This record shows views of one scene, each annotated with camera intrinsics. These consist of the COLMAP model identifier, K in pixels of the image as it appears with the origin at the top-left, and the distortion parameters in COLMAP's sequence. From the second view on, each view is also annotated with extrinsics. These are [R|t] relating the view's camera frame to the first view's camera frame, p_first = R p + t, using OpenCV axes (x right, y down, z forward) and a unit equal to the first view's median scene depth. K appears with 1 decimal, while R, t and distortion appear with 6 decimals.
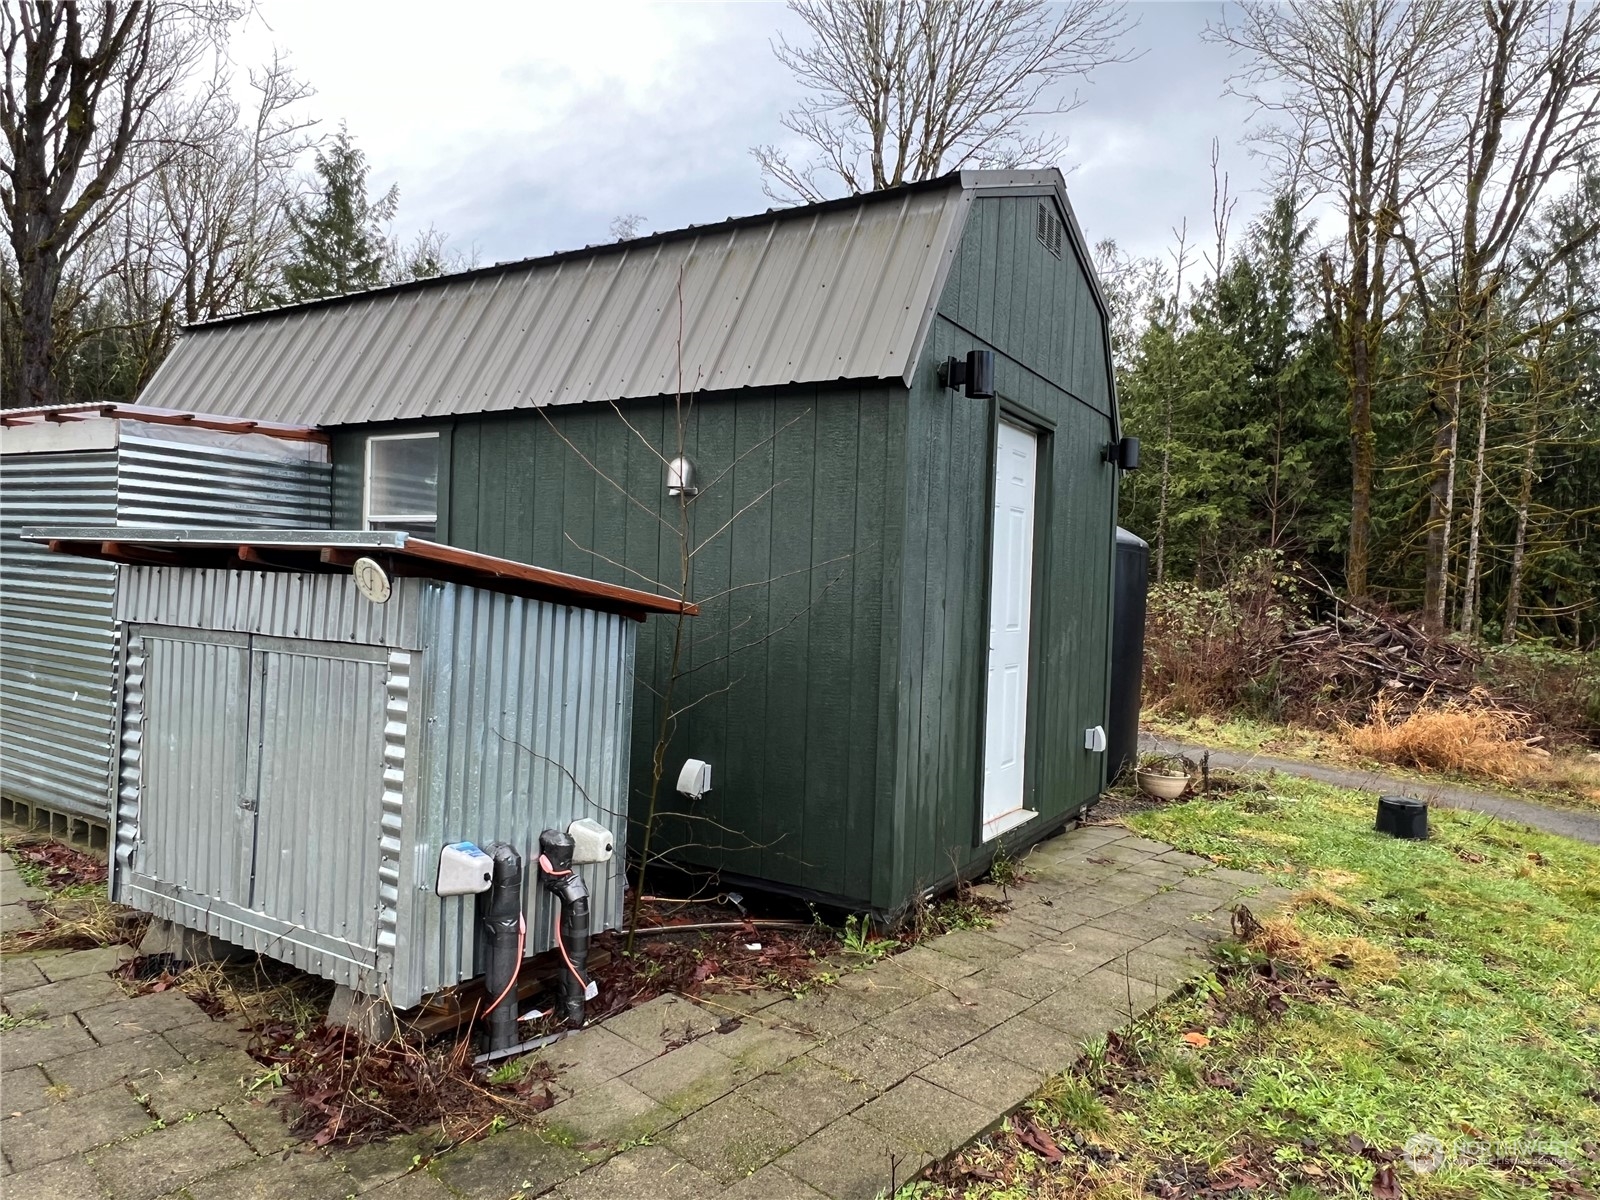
lens RADIAL K [[1025.9, 0, 800.0], [0, 1025.9, 600.0], [0, 0, 1]] dist [0.001174, 0.001768]
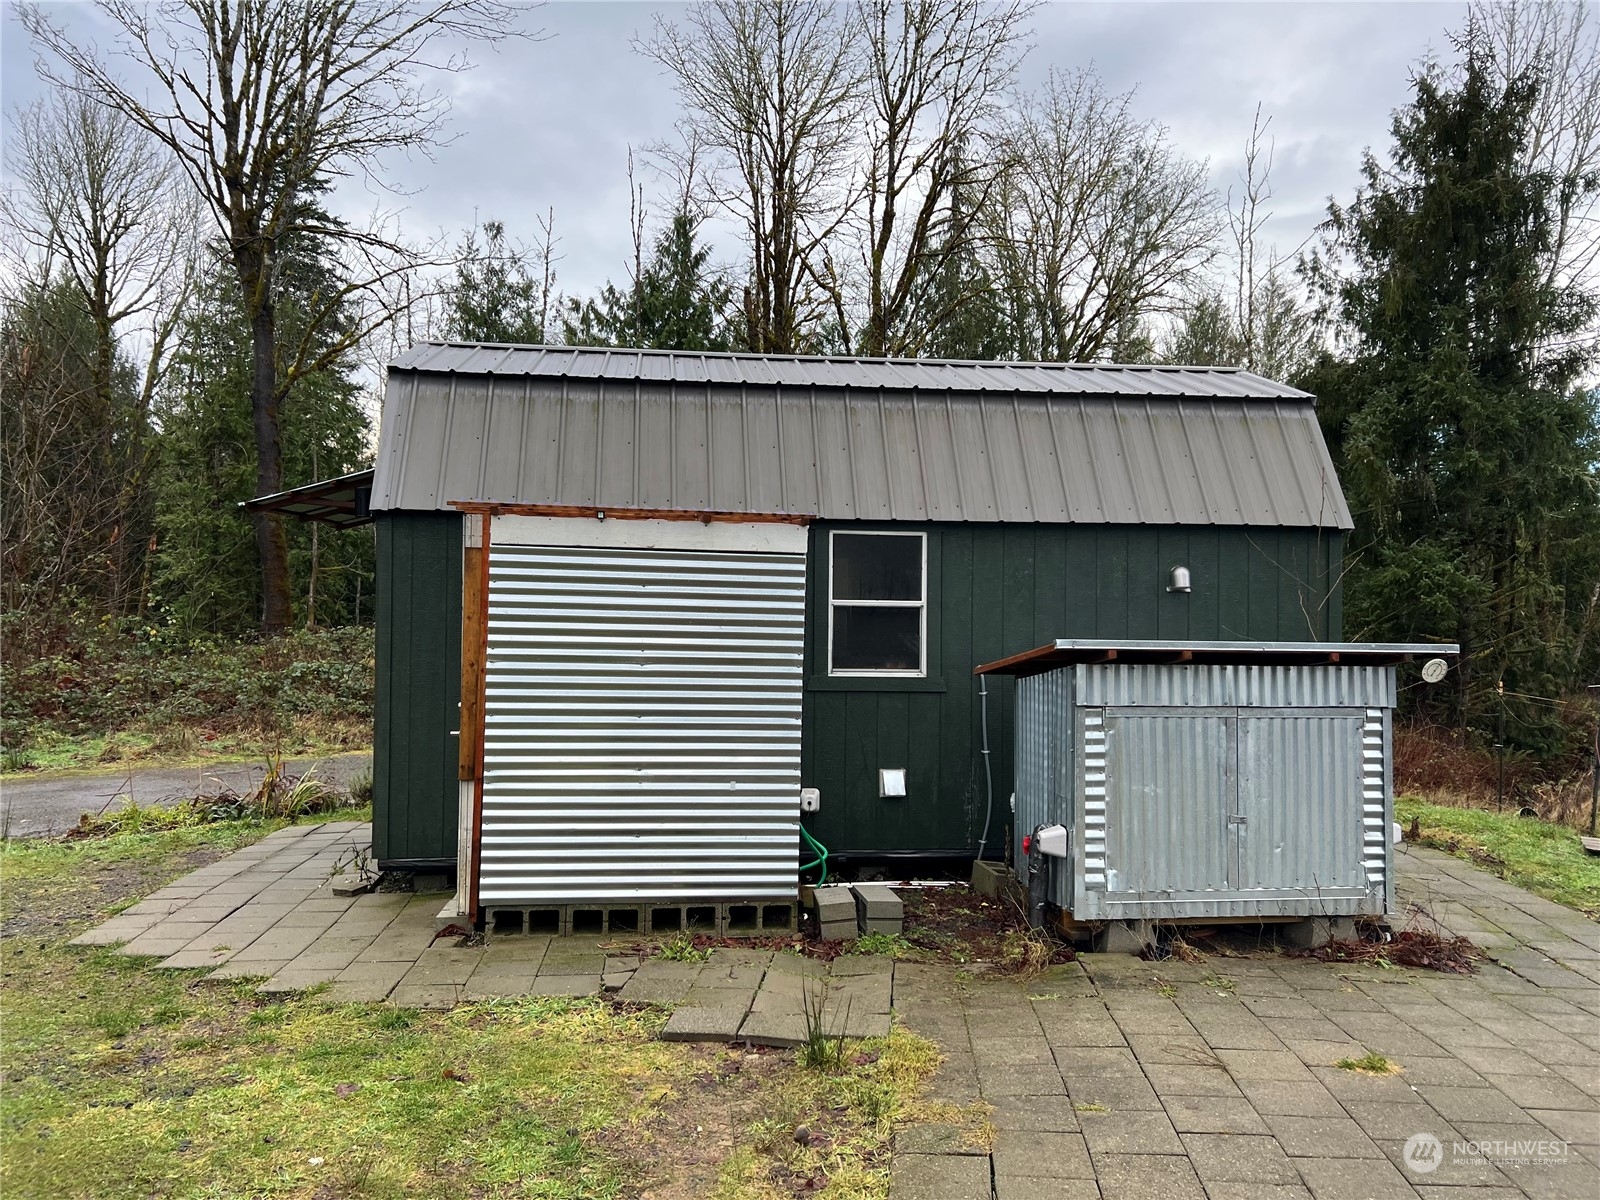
lens RADIAL K [[1243.3, 0, 800.0], [0, 1243.3, 600.0], [0, 0, 1]] dist [0.003773, 0.001945]
pose [[0.760589, -0.025691, 0.648725, -1.305284], [0.031417, 0.999503, 0.002748, -0.089406], [-0.648473, 0.018291, 0.761018, 0.015757]]
